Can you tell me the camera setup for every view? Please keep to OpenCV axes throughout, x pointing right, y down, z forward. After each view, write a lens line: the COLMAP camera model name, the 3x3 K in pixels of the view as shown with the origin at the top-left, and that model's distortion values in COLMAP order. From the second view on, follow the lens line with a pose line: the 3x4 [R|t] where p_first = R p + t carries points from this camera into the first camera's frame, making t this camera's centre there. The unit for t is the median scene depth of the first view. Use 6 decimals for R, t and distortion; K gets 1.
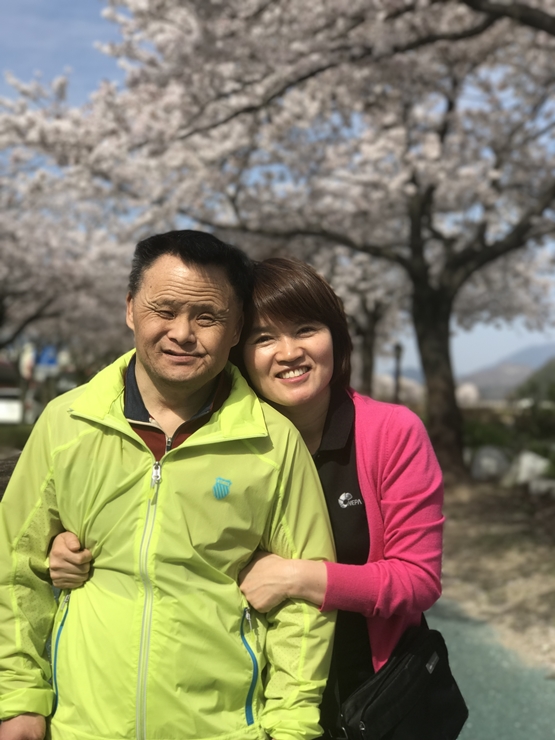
lens RADIAL K [[1237.9, 0, 277.5], [0, 1237.9, 370.0], [0, 0, 1]] dist [0.036131, 0.090599]
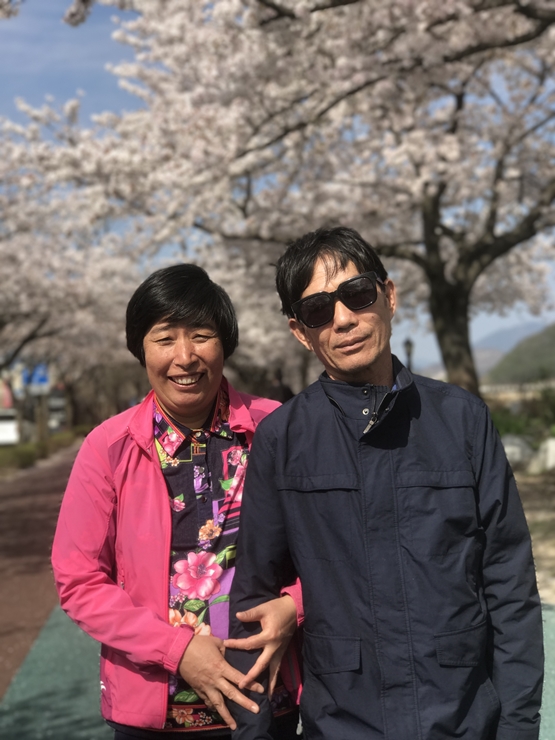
lens RADIAL K [[1237.9, 0, 277.5], [0, 1237.9, 370.0], [0, 0, 1]] dist [0.036131, 0.090599]
pose [[0.997154, -0.071994, 0.022382, -0.041167], [0.071980, 0.997405, 0.001421, -0.006921], [-0.022426, 0.000194, 0.999748, -0.009743]]
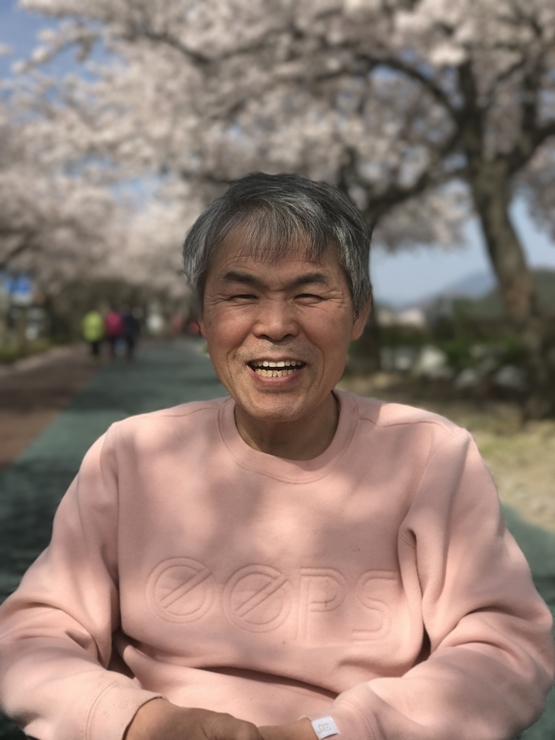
lens RADIAL K [[1237.9, 0, 277.5], [0, 1237.9, 370.0], [0, 0, 1]] dist [0.036131, 0.090599]
pose [[0.999024, -0.018956, 0.039896, -0.010629], [0.016656, 0.998223, 0.057219, 0.010690], [-0.040909, -0.056498, 0.997564, -0.291674]]
